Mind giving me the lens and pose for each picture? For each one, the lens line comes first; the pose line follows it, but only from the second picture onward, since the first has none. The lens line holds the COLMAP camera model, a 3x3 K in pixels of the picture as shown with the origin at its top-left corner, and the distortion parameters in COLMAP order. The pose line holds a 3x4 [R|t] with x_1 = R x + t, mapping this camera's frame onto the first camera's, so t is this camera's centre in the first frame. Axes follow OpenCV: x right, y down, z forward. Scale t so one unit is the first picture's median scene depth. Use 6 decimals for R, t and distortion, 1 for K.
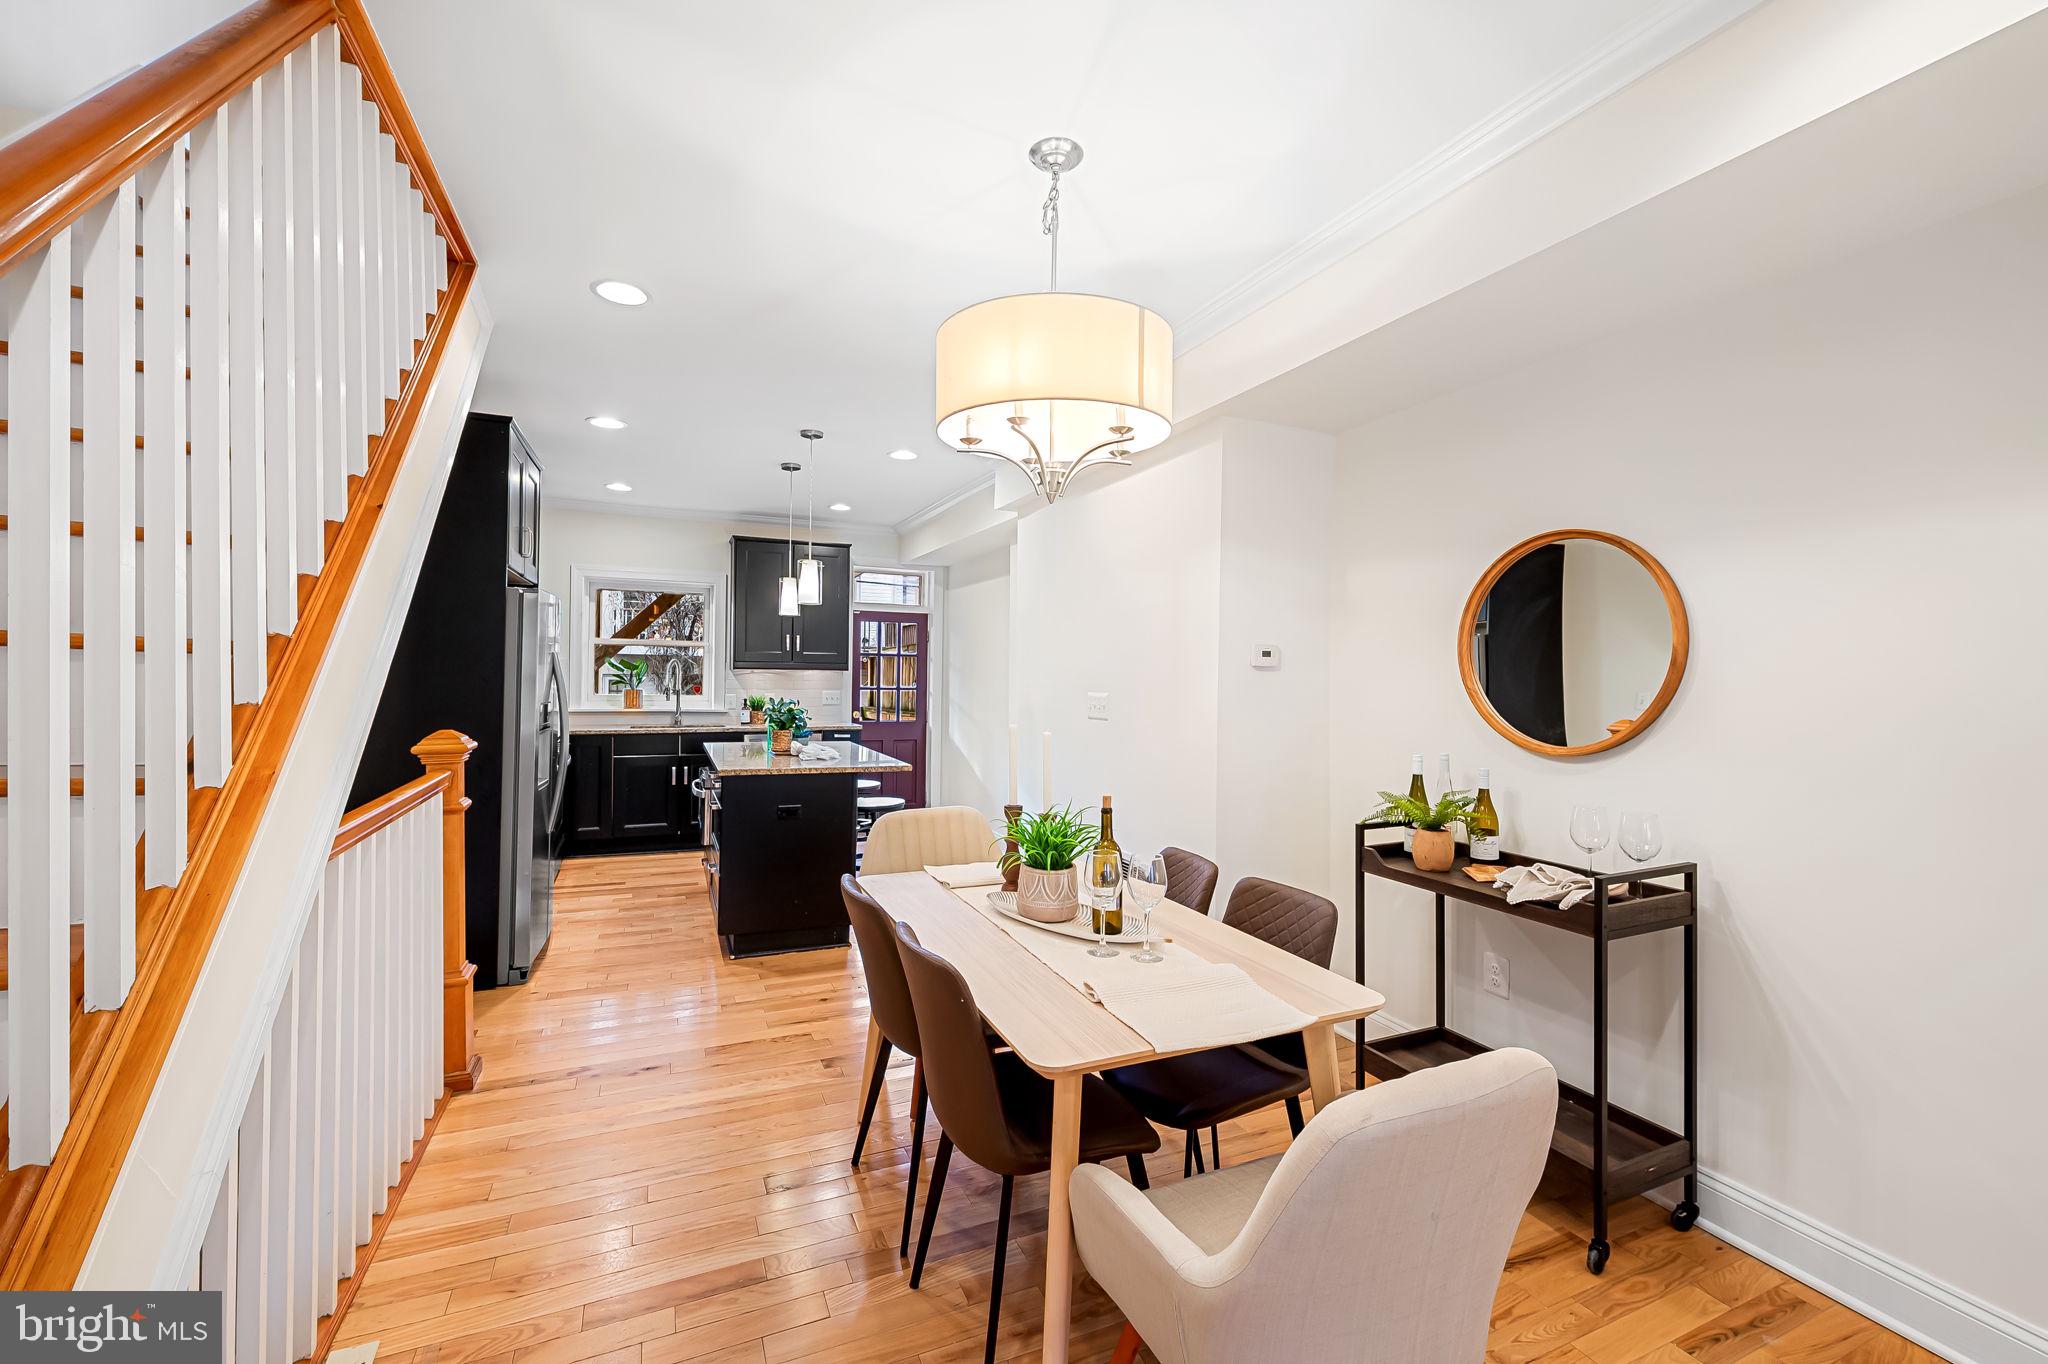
lens RADIAL K [[837.1, 0, 1021.5], [0, 837.1, 670.7], [0, 0, 1]] dist [0.000164, -0.000247]
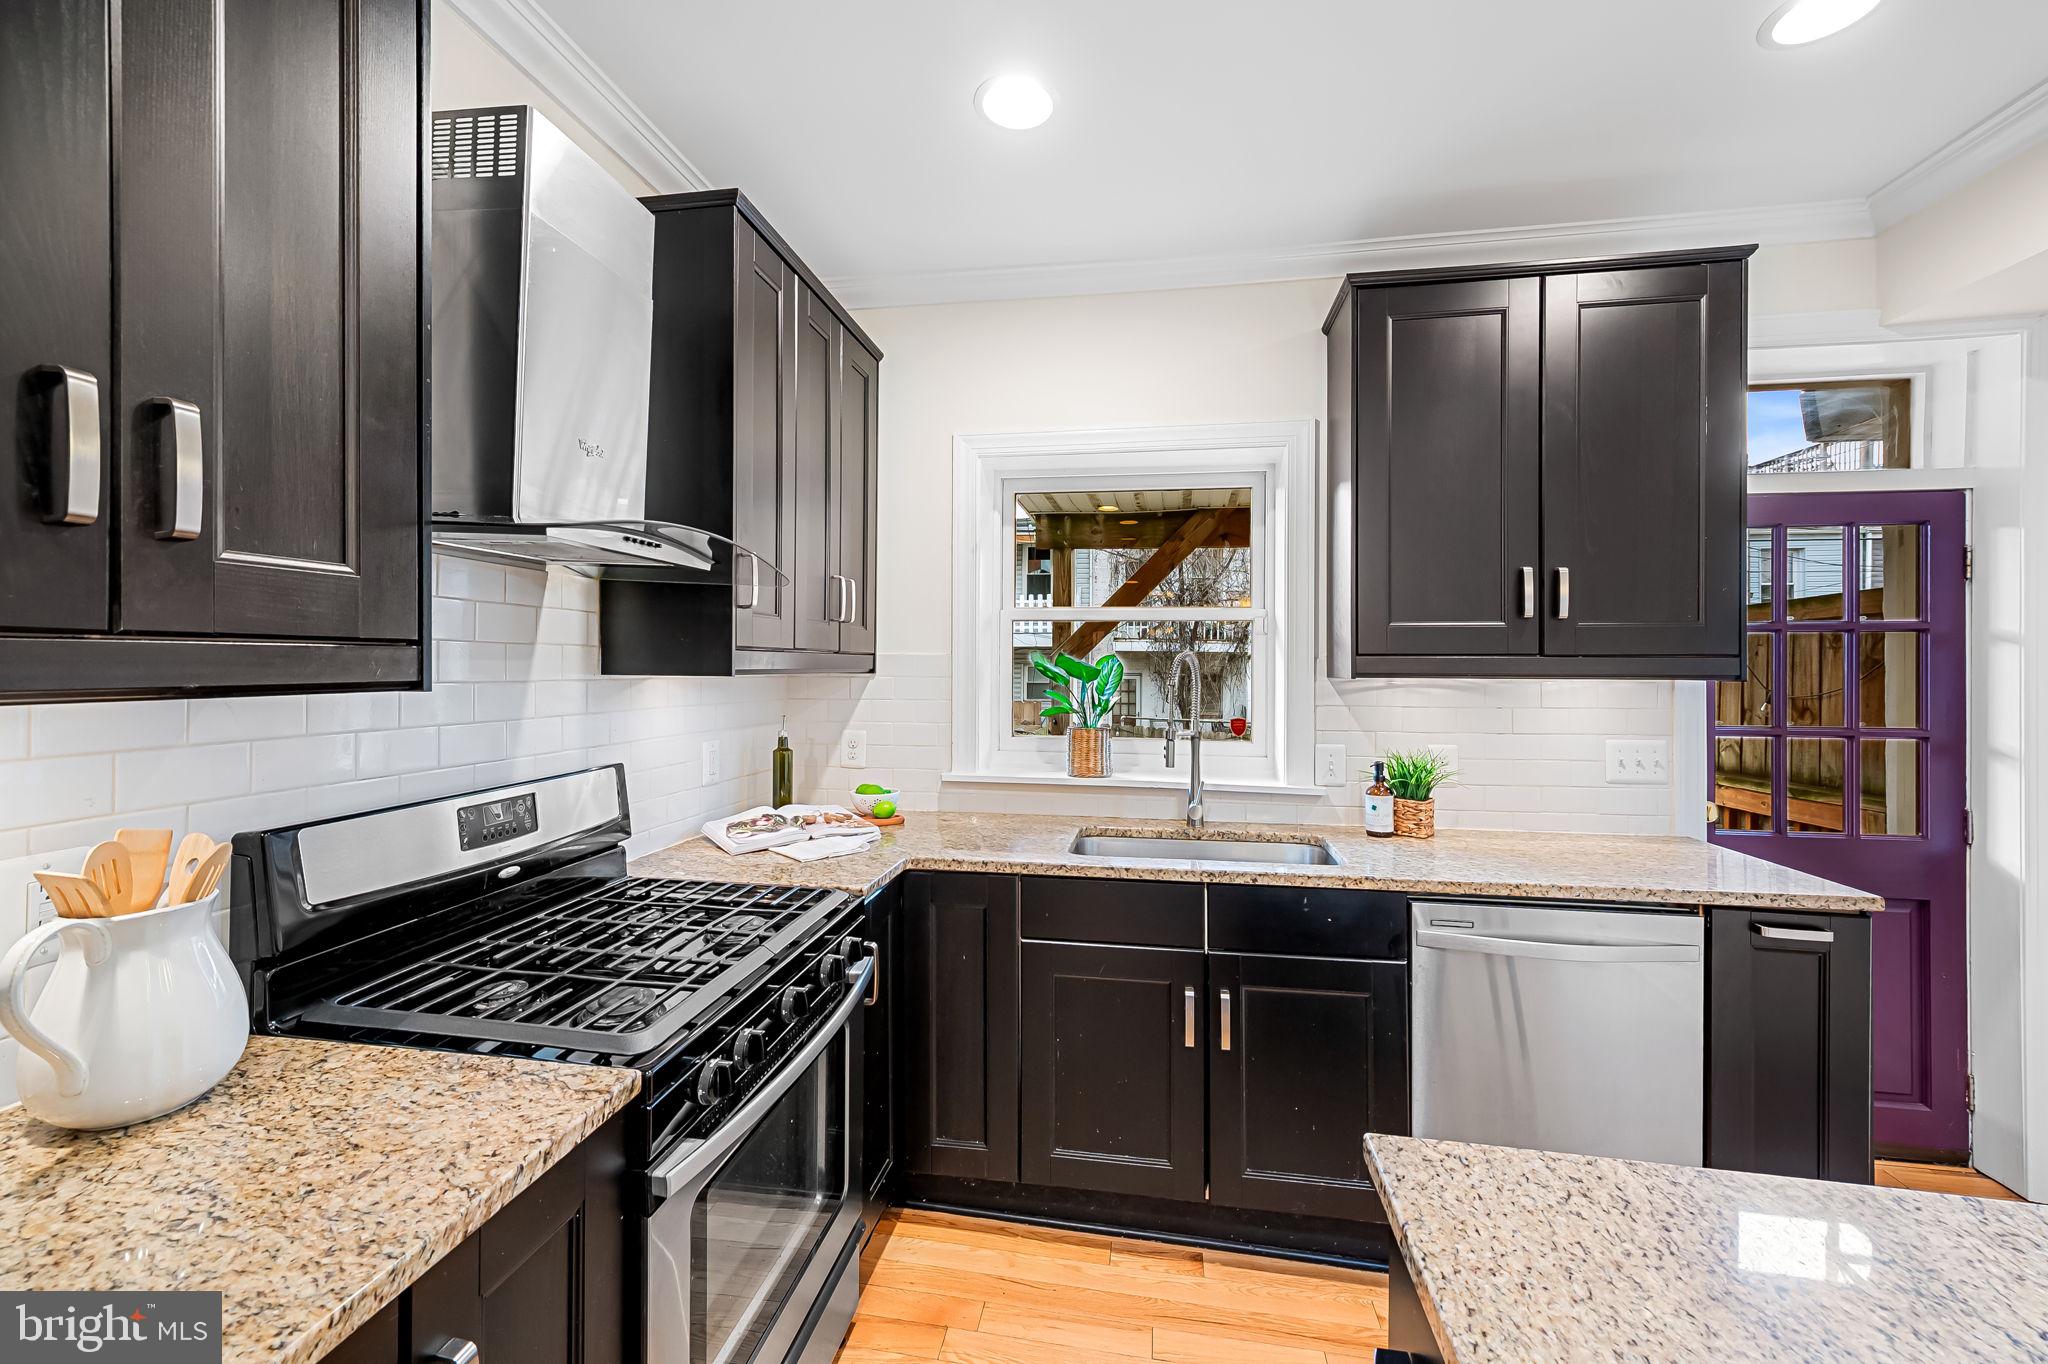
lens RADIAL K [[808.0, 0, 1026.8], [0, 808.0, 665.6], [0, 0, 1]] dist [0.004002, -0.000313]
pose [[0.837738, -0.006240, -0.546037, -0.272452], [0.005479, 0.999980, -0.003023, -0.006940], [0.546045, -0.000459, 0.837756, 0.647566]]
